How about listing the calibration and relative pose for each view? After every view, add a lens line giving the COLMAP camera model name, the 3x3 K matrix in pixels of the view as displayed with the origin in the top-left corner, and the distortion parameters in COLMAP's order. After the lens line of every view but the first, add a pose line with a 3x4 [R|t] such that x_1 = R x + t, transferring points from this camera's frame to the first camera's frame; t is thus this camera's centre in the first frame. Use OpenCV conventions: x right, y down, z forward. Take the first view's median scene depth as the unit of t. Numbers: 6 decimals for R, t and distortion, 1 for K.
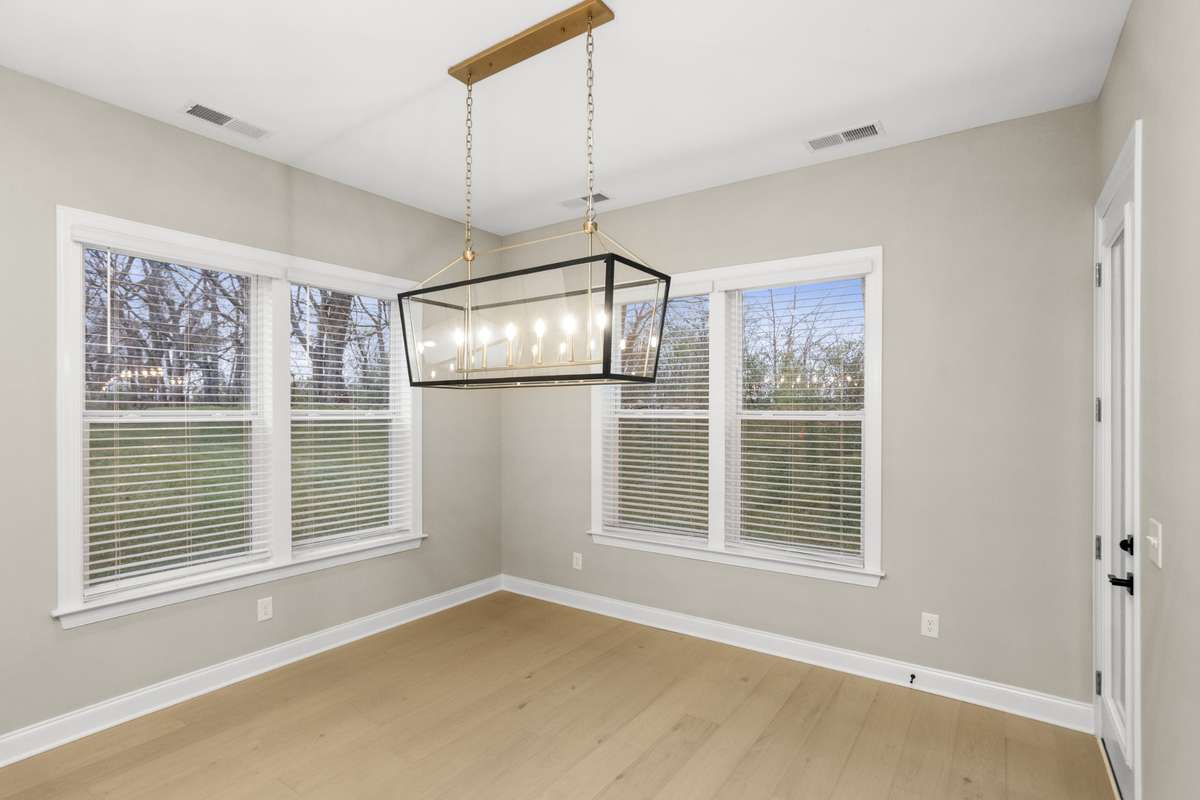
lens RADIAL K [[567.1, 0, 600.0], [0, 567.1, 400.0], [0, 0, 1]] dist [0.000480, 0.000080]
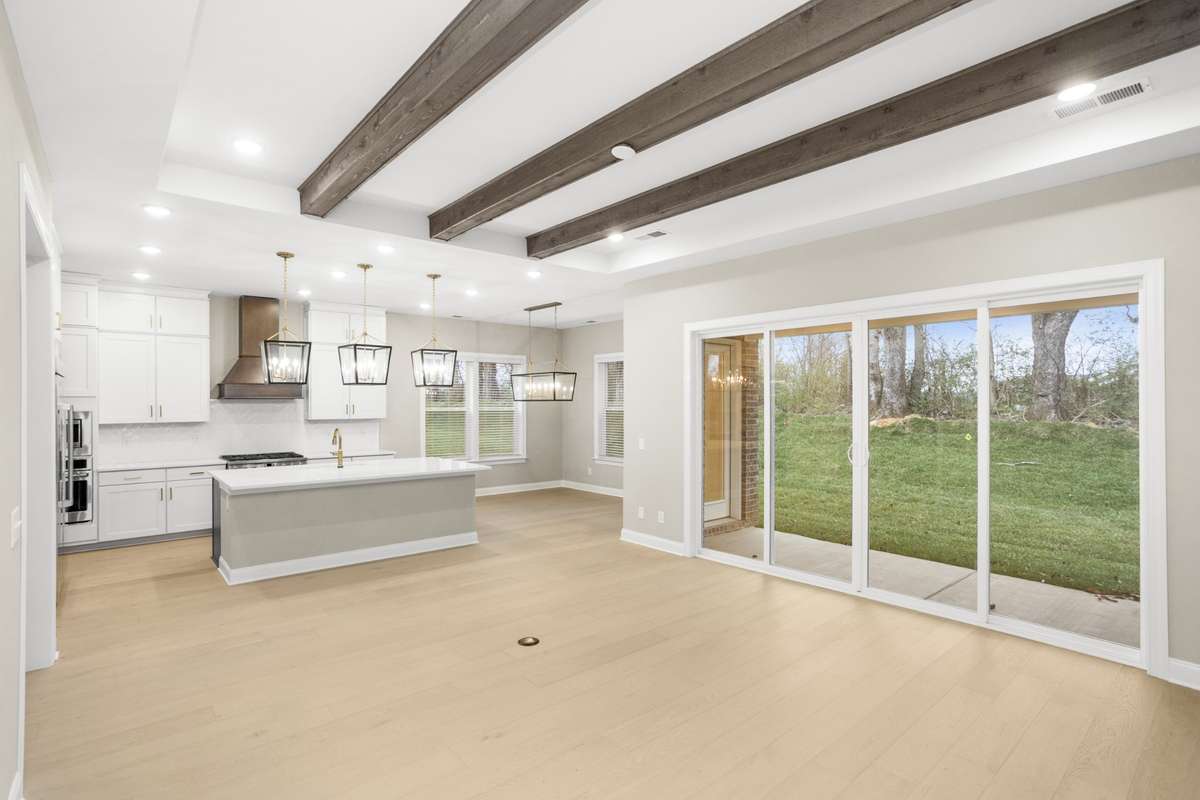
lens RADIAL K [[585.3, 0, 600.0], [0, 585.3, 400.0], [0, 0, 1]] dist [-0.004022, -0.000160]
pose [[0.968819, -0.002385, -0.247759, 0.635350], [0.005635, 0.999907, 0.012410, -0.041401], [0.247707, -0.013419, 0.968742, -1.395849]]
